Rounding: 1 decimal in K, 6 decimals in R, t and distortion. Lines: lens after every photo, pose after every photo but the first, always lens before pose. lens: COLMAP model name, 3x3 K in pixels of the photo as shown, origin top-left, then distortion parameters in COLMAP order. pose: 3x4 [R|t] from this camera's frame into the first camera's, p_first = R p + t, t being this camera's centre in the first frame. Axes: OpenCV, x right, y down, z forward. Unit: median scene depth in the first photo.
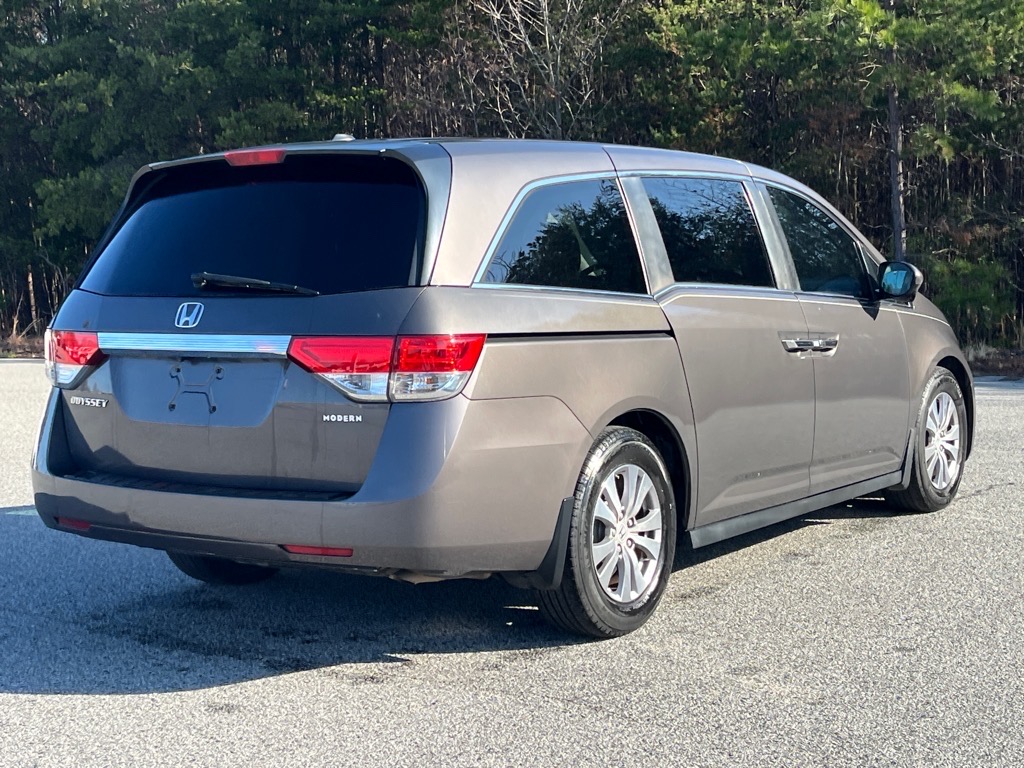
lens RADIAL K [[1679.3, 0, 512.5], [0, 1679.3, 382.1], [0, 0, 1]] dist [0.047677, 0.000000]
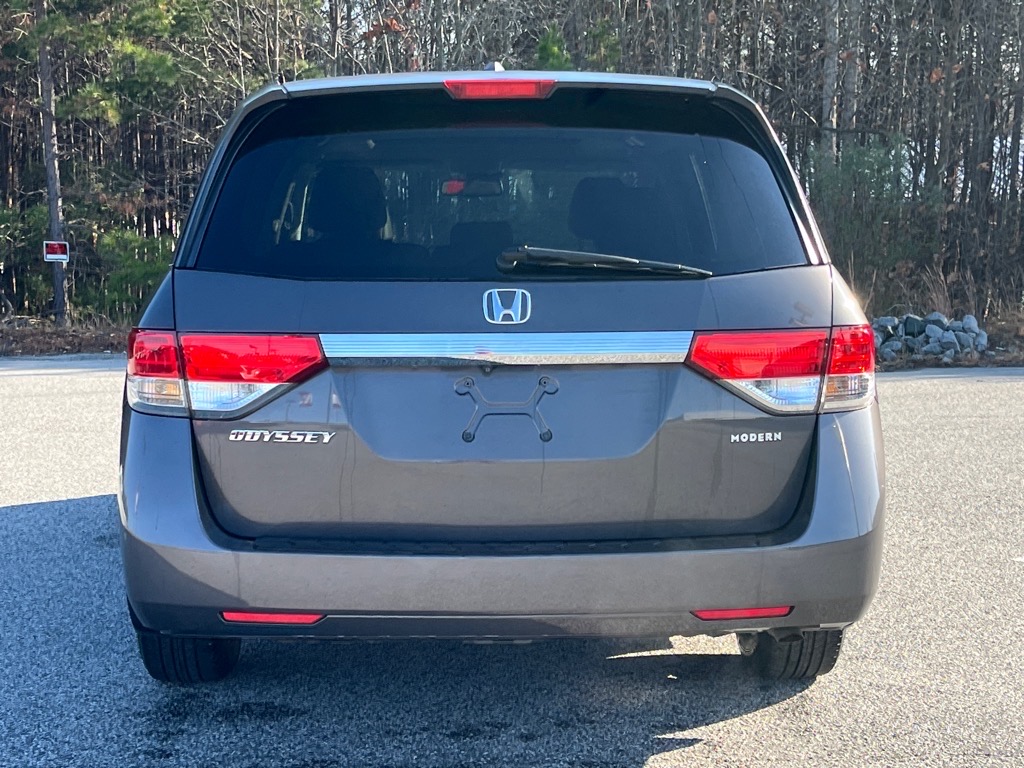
lens RADIAL K [[1770.3, 0, 512.0], [0, 1770.3, 386.7], [0, 0, 1]] dist [0.043509, 0.000000]
pose [[0.834083, -0.043605, 0.549913, -0.587345], [0.035172, 0.999046, 0.025872, -0.024229], [-0.550517, -0.002238, 0.834821, 0.357012]]
